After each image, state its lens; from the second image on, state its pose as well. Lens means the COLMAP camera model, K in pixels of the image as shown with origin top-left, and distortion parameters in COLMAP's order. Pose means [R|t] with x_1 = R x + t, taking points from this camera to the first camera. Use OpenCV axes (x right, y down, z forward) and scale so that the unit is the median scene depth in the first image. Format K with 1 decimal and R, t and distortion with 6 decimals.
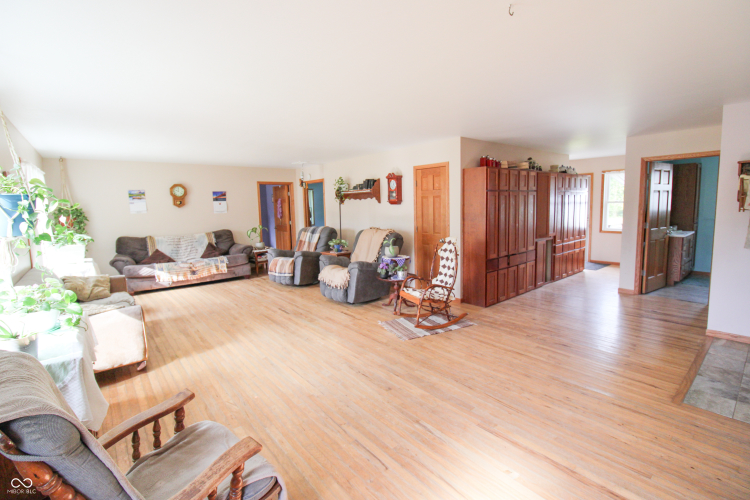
lens RADIAL K [[342.9, 0, 376.9], [0, 342.9, 240.2], [0, 0, 1]] dist [-0.002858, -0.011493]
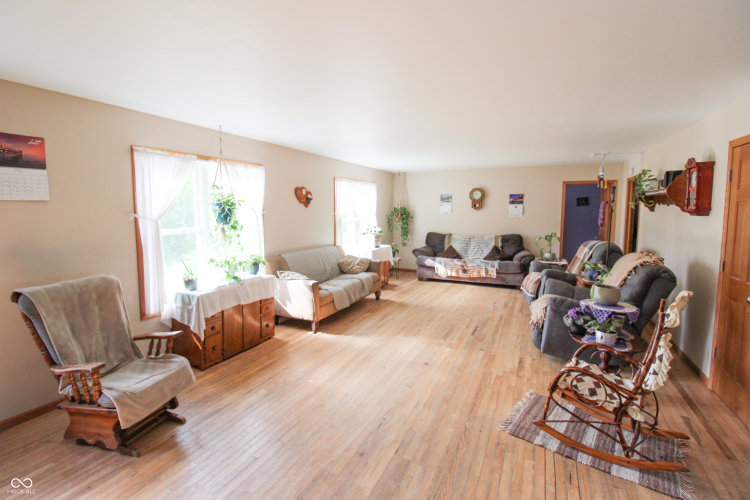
lens RADIAL K [[342.9, 0, 376.9], [0, 342.9, 240.2], [0, 0, 1]] dist [-0.002858, -0.011493]
pose [[0.415777, 0.105559, -0.903320, 0.310329], [-0.105131, 0.992161, 0.067551, -0.045410], [0.903370, 0.066881, 0.423615, 0.297741]]
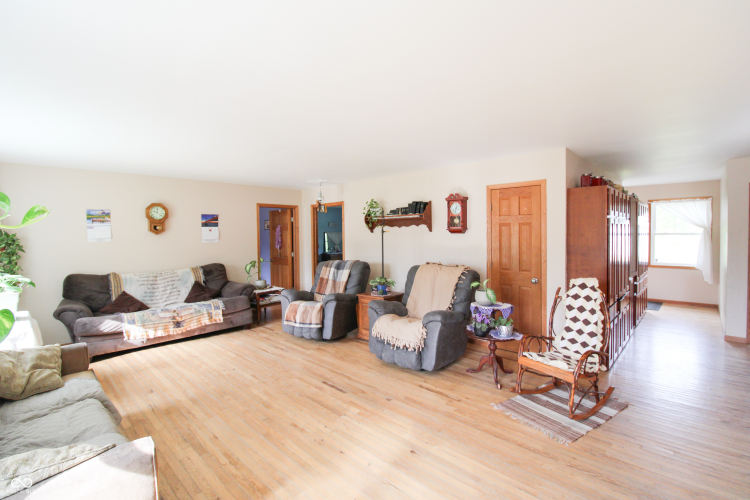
lens RADIAL K [[342.9, 0, 376.9], [0, 342.9, 240.2], [0, 0, 1]] dist [-0.002858, -0.011493]
pose [[0.992961, 0.009101, 0.118090, -0.209803], [0.001163, 0.996246, -0.086563, -0.019292], [-0.118434, 0.086092, 0.989223, 0.227548]]
